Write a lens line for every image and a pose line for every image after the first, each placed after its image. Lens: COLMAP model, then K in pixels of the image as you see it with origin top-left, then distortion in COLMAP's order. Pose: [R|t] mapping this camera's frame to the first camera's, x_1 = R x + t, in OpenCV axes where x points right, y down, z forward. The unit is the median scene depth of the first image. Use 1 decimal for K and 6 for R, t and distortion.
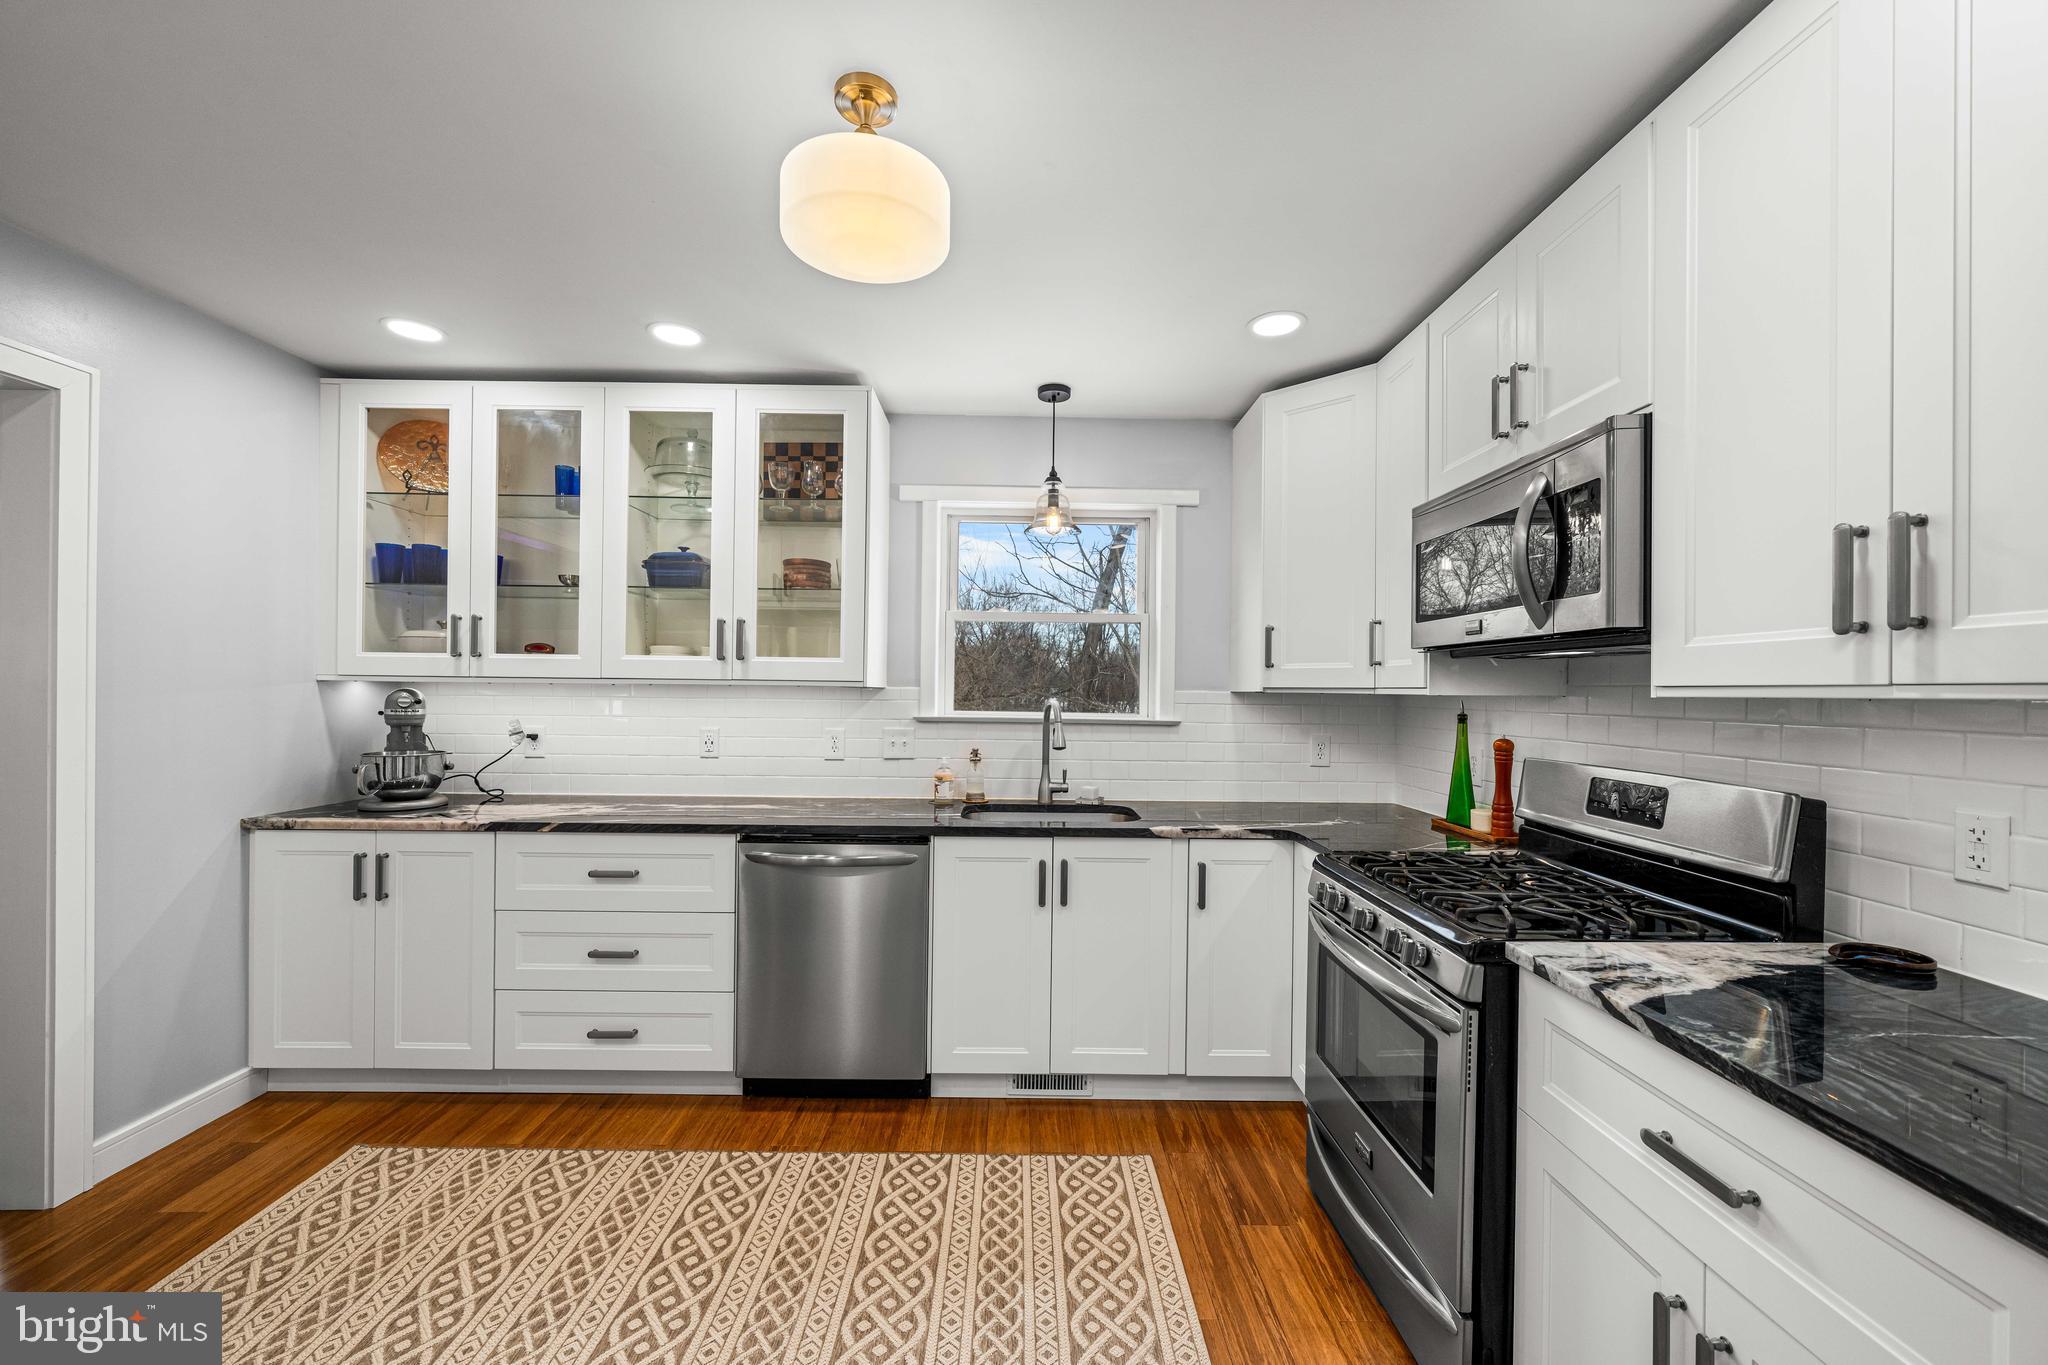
lens RADIAL K [[788.1, 0, 1005.8], [0, 788.1, 689.7], [0, 0, 1]] dist [-0.000664, -0.000281]
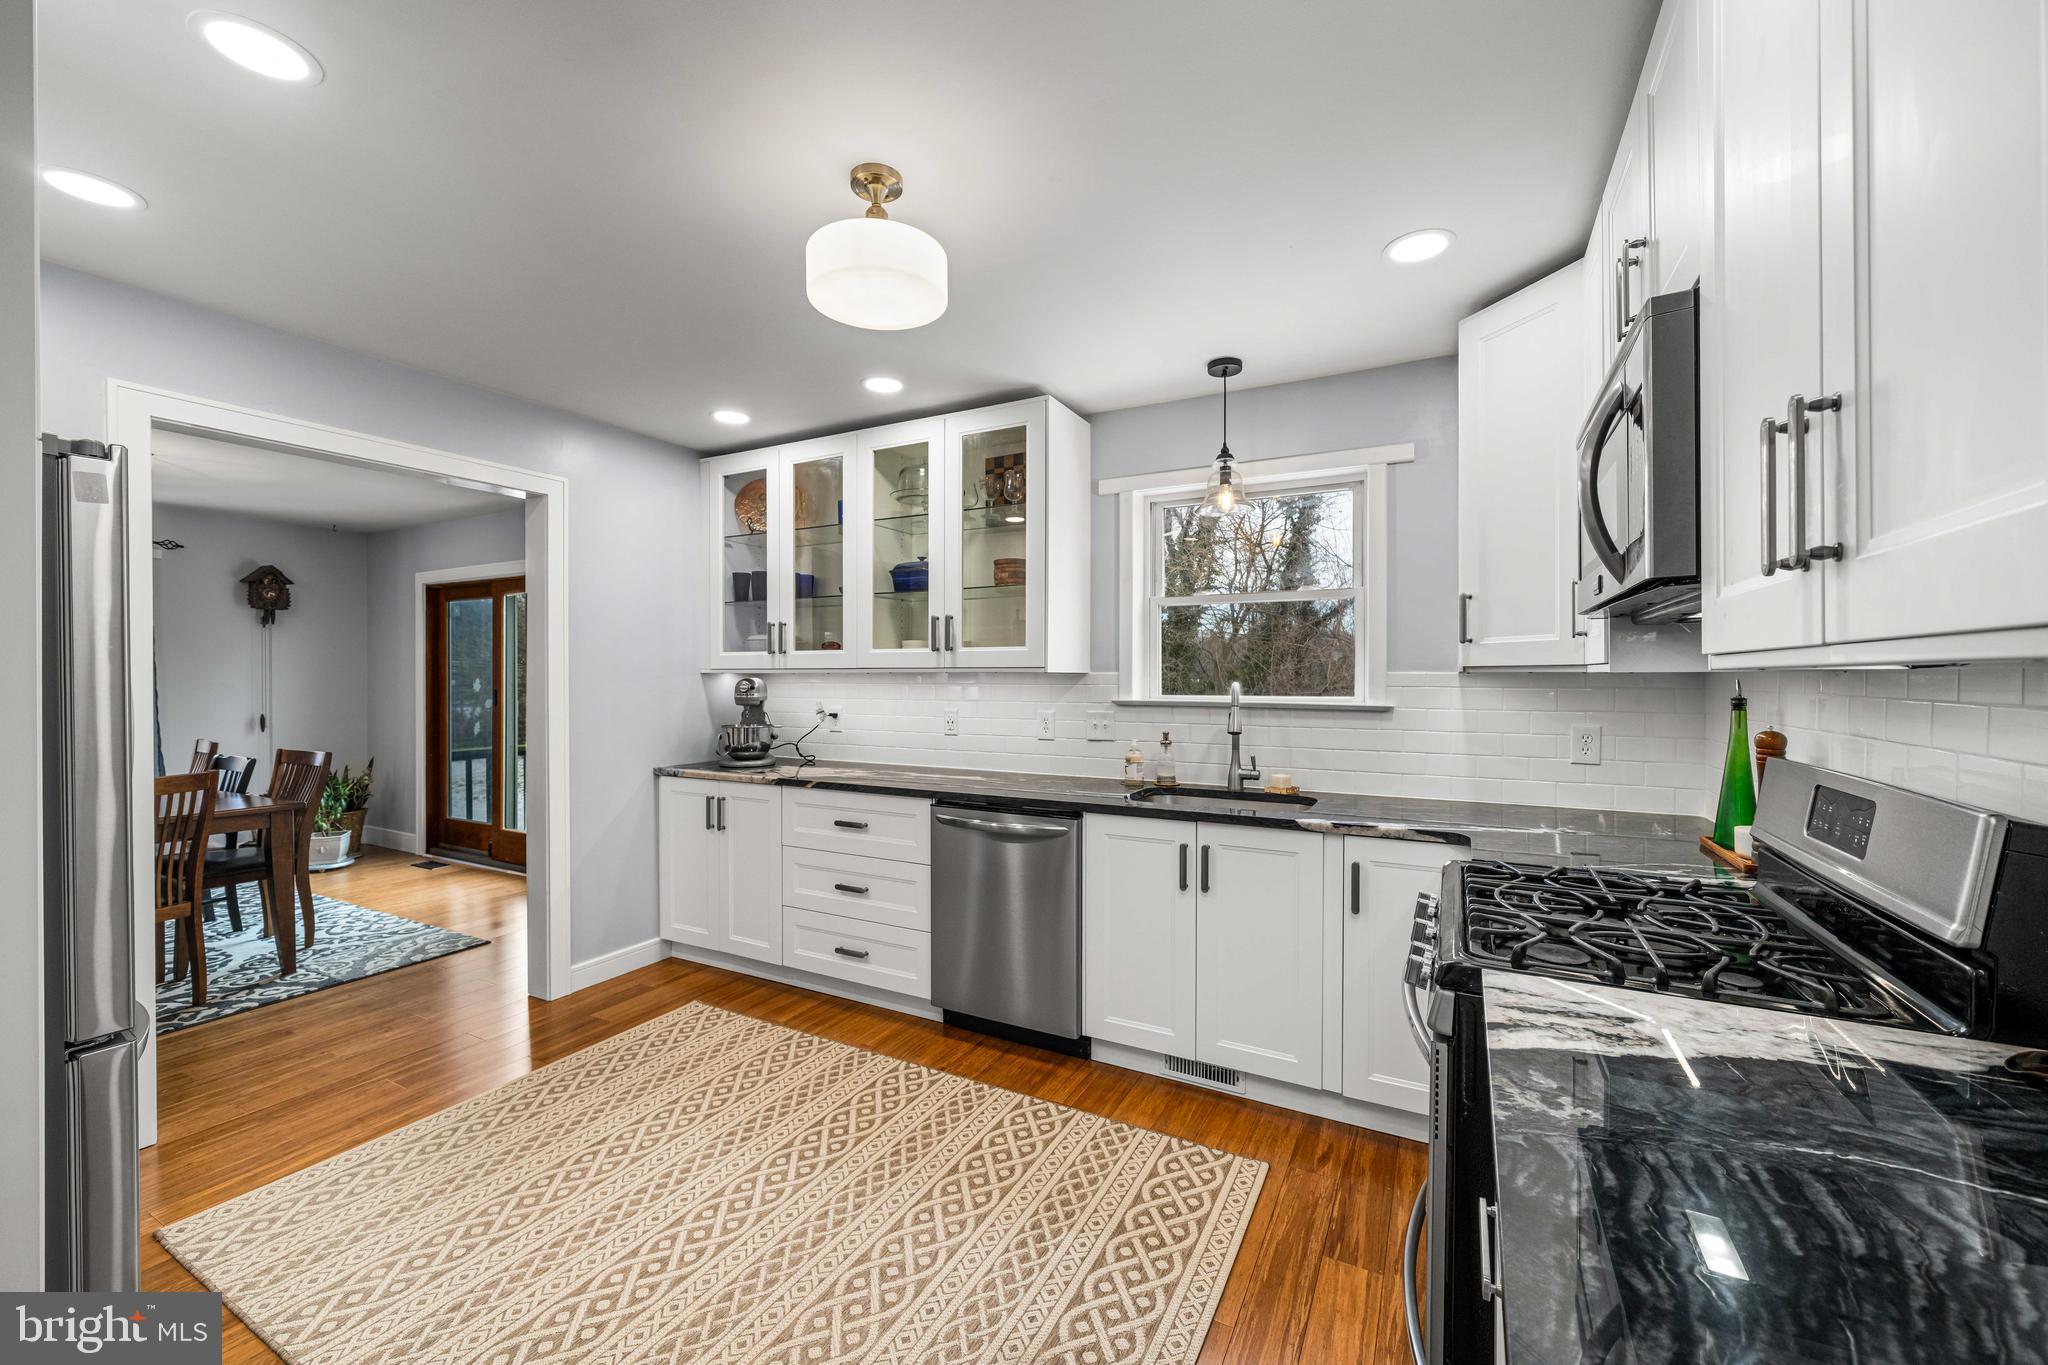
lens RADIAL K [[788.1, 0, 1018.8], [0, 788.1, 679.4], [0, 0, 1]] dist [-0.000664, -0.000281]
pose [[0.881325, -0.009356, -0.472418, 0.329146], [0.010414, 0.999946, -0.000376, 0.006749], [0.472396, -0.004589, 0.881375, 0.024578]]
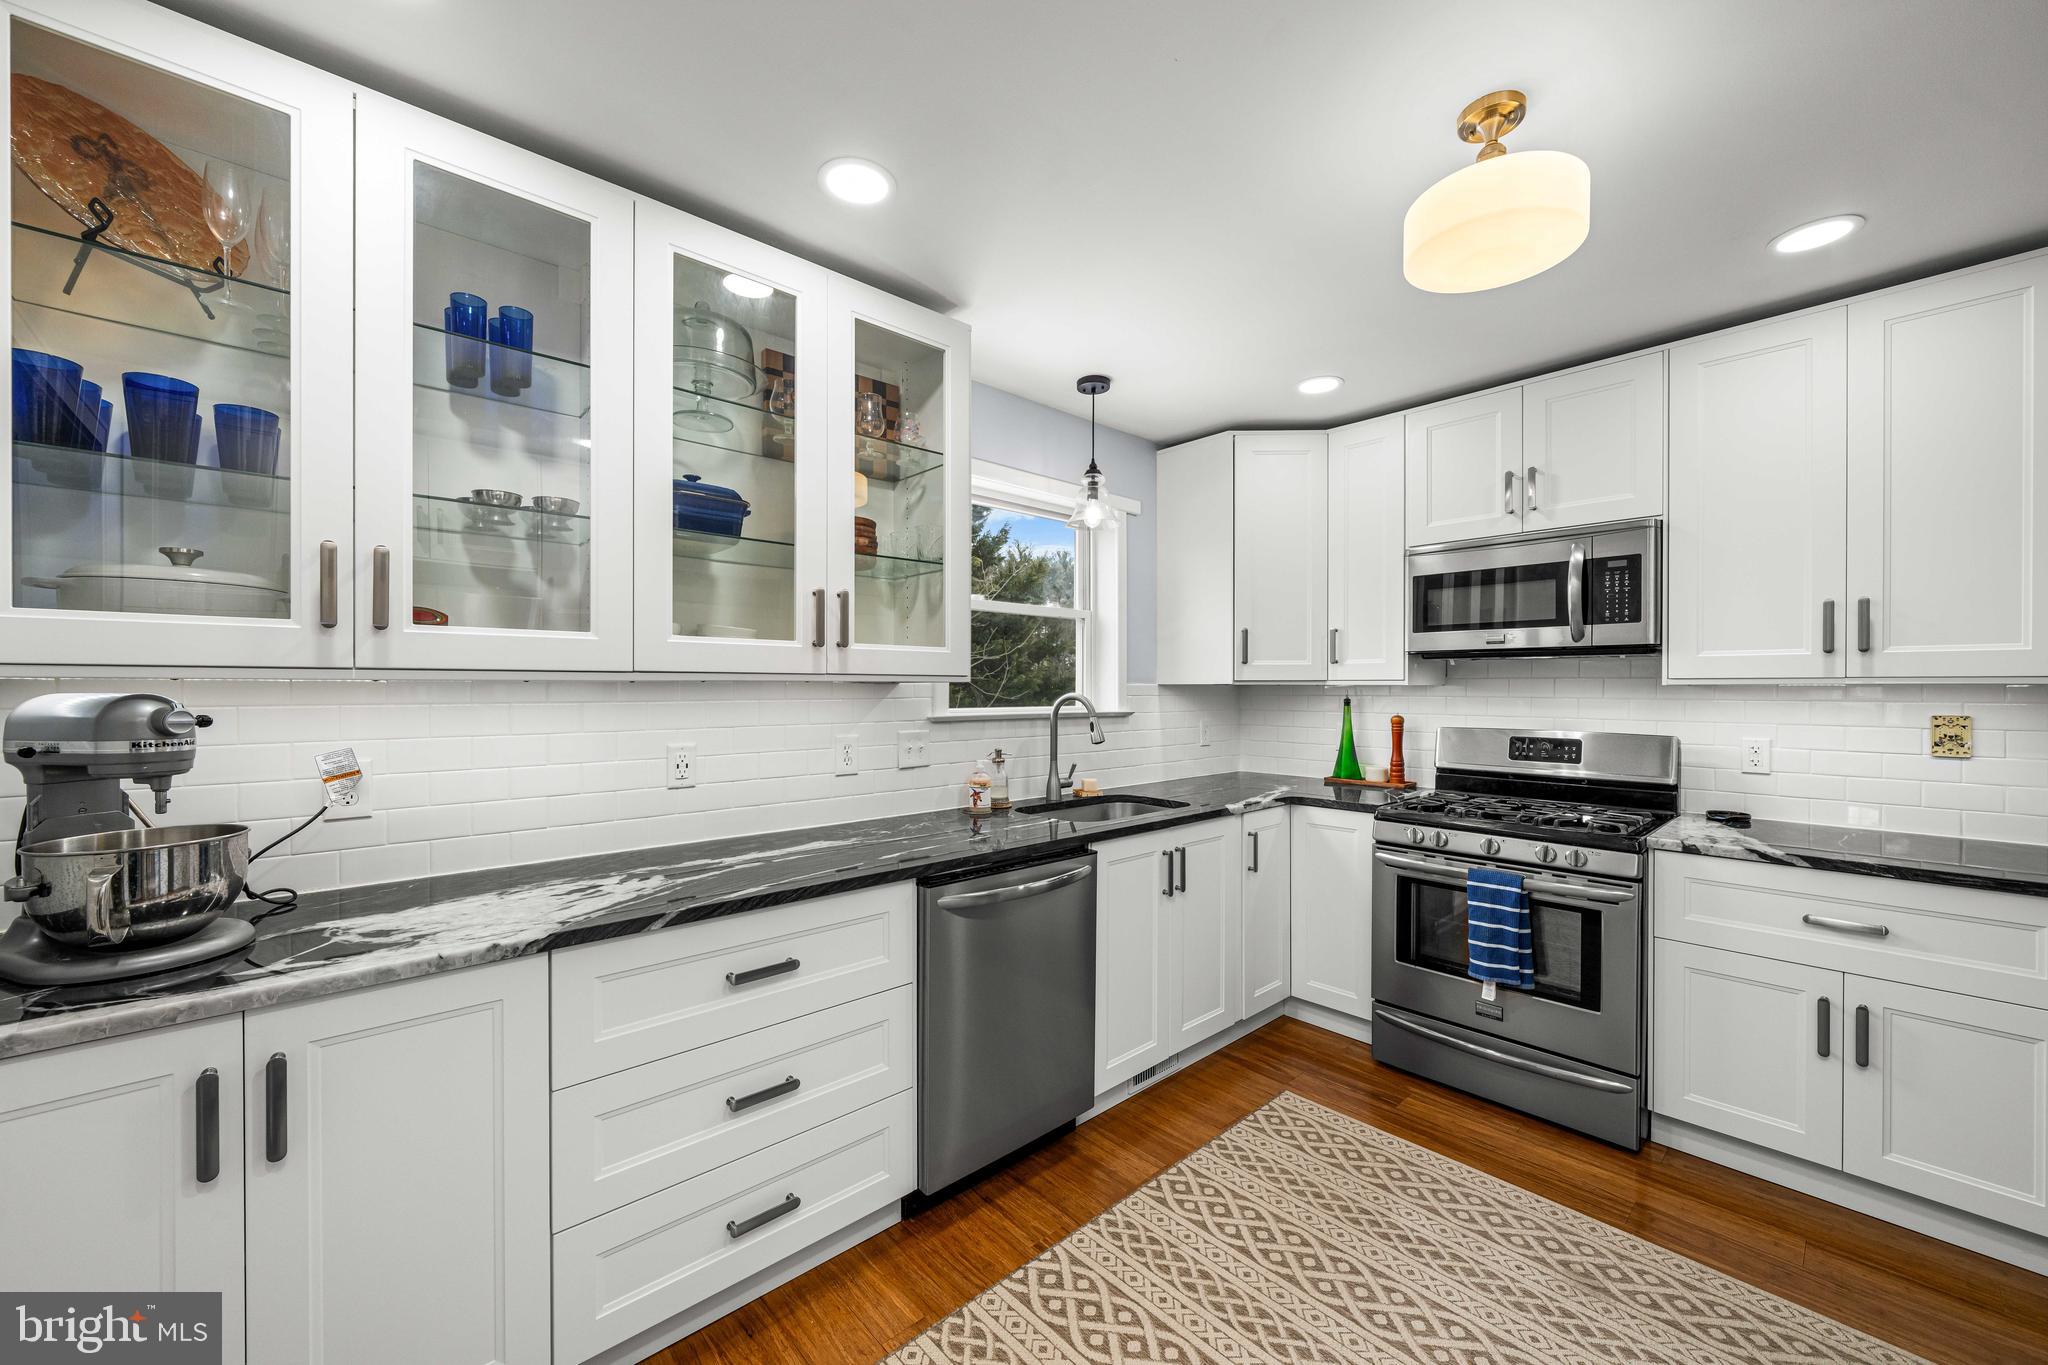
lens RADIAL K [[788.1, 0, 1005.5], [0, 788.1, 690.6], [0, 0, 1]] dist [-0.000664, -0.000281]
pose [[0.740136, -0.014288, 0.672306, -0.780154], [0.007156, 0.999885, 0.013372, -0.006162], [-0.672419, -0.005086, 0.740153, 0.380985]]
